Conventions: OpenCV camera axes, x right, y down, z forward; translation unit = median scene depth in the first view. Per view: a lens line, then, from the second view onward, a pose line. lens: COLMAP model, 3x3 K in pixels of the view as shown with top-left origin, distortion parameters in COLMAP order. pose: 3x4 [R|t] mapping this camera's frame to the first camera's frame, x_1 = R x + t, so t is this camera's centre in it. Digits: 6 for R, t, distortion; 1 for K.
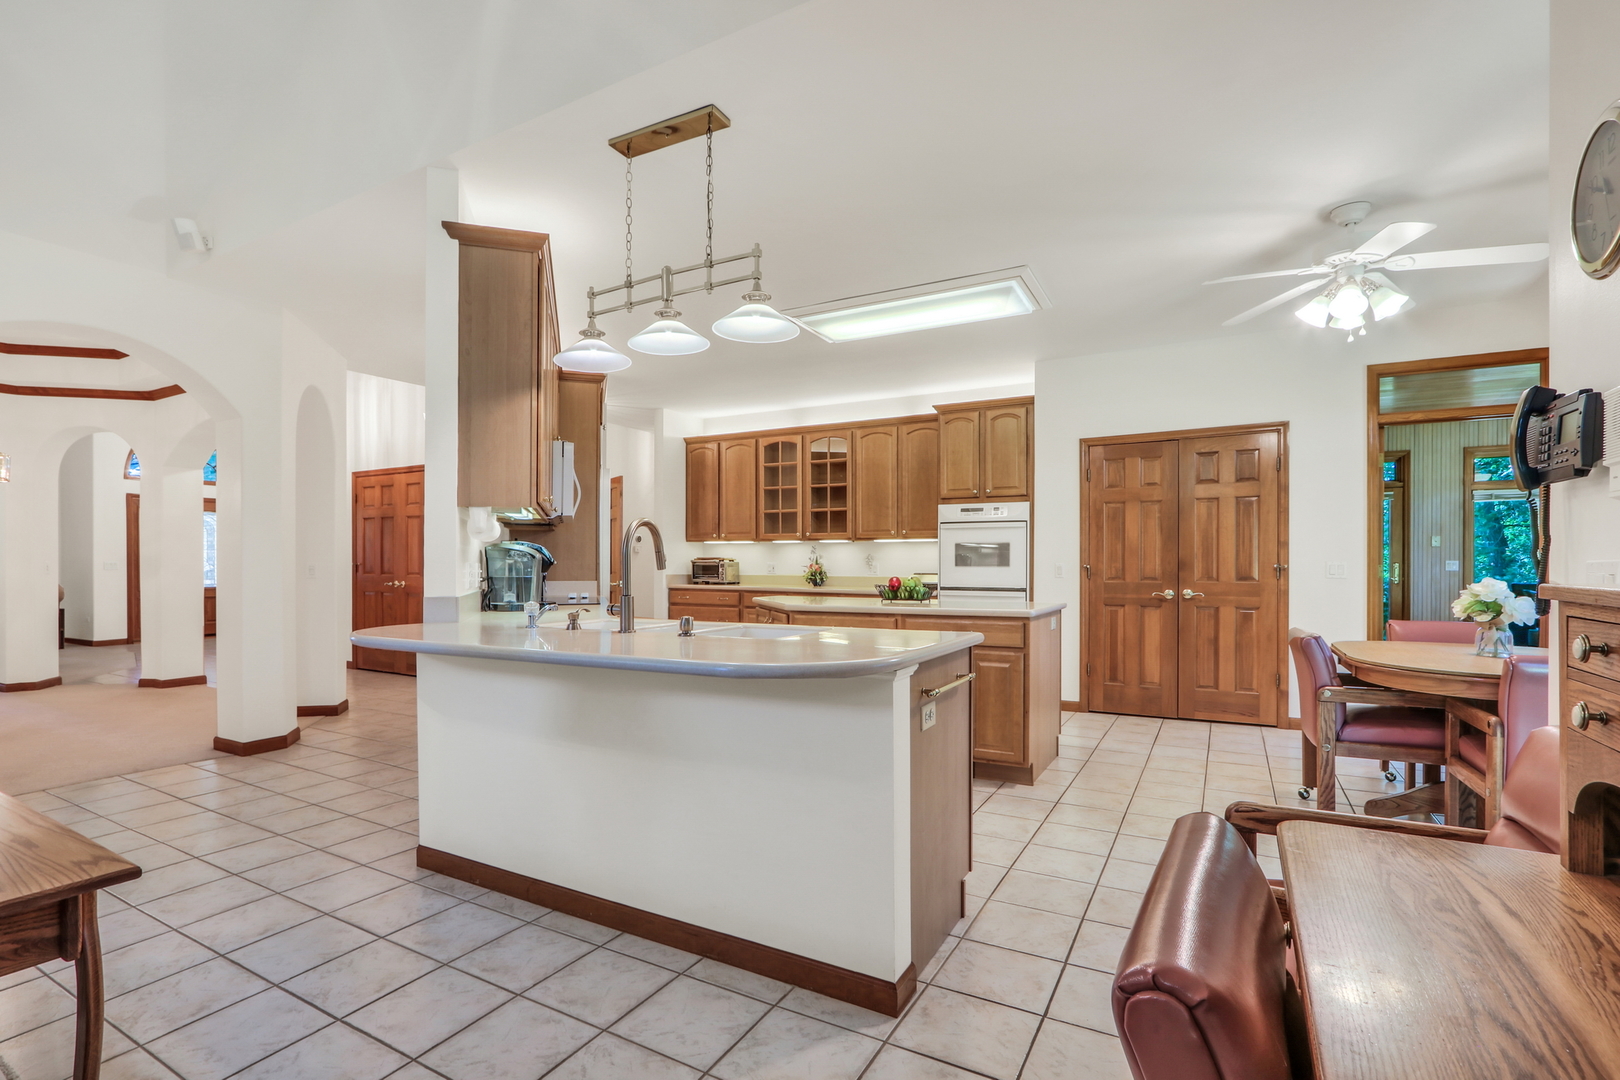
lens RADIAL K [[776.5, 0, 802.6], [0, 776.5, 561.7], [0, 0, 1]] dist [0.000462, 0.000031]
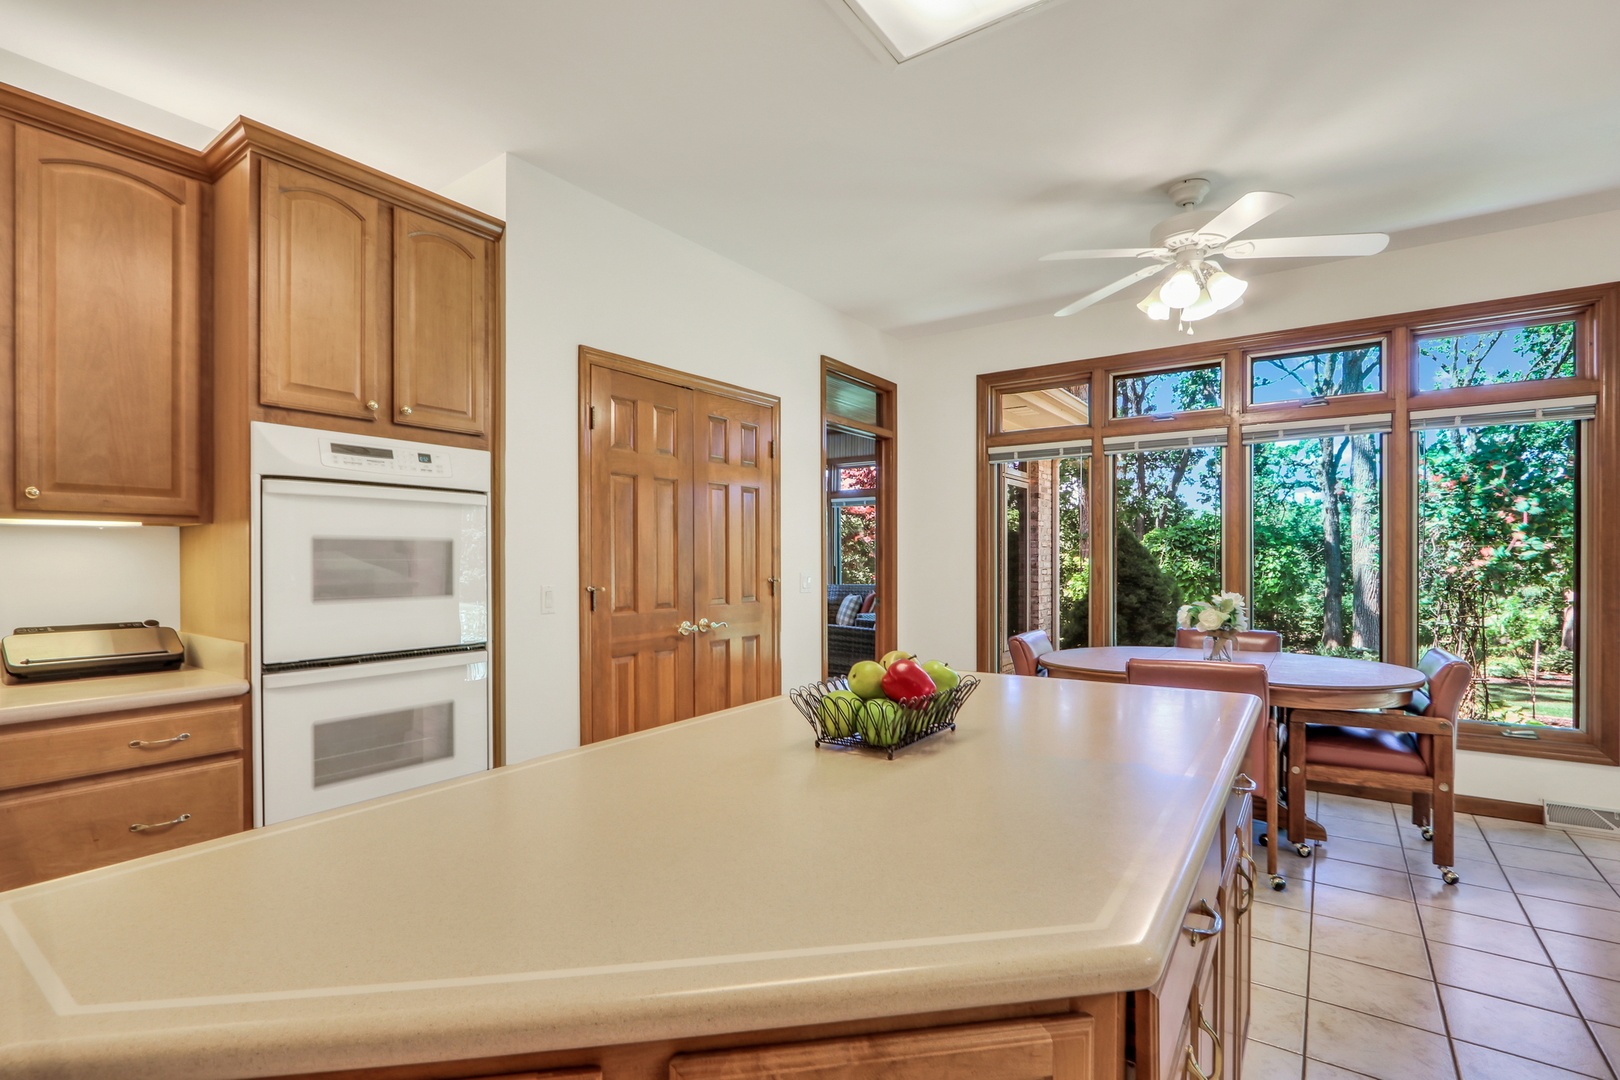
lens RADIAL K [[776.5, 0, 802.6], [0, 776.5, 561.7], [0, 0, 1]] dist [0.000462, 0.000031]
pose [[0.133669, -0.004544, 0.991016, -0.136184], [0.004957, 0.999980, 0.003917, -0.013509], [-0.991014, 0.004389, 0.133689, 0.763803]]
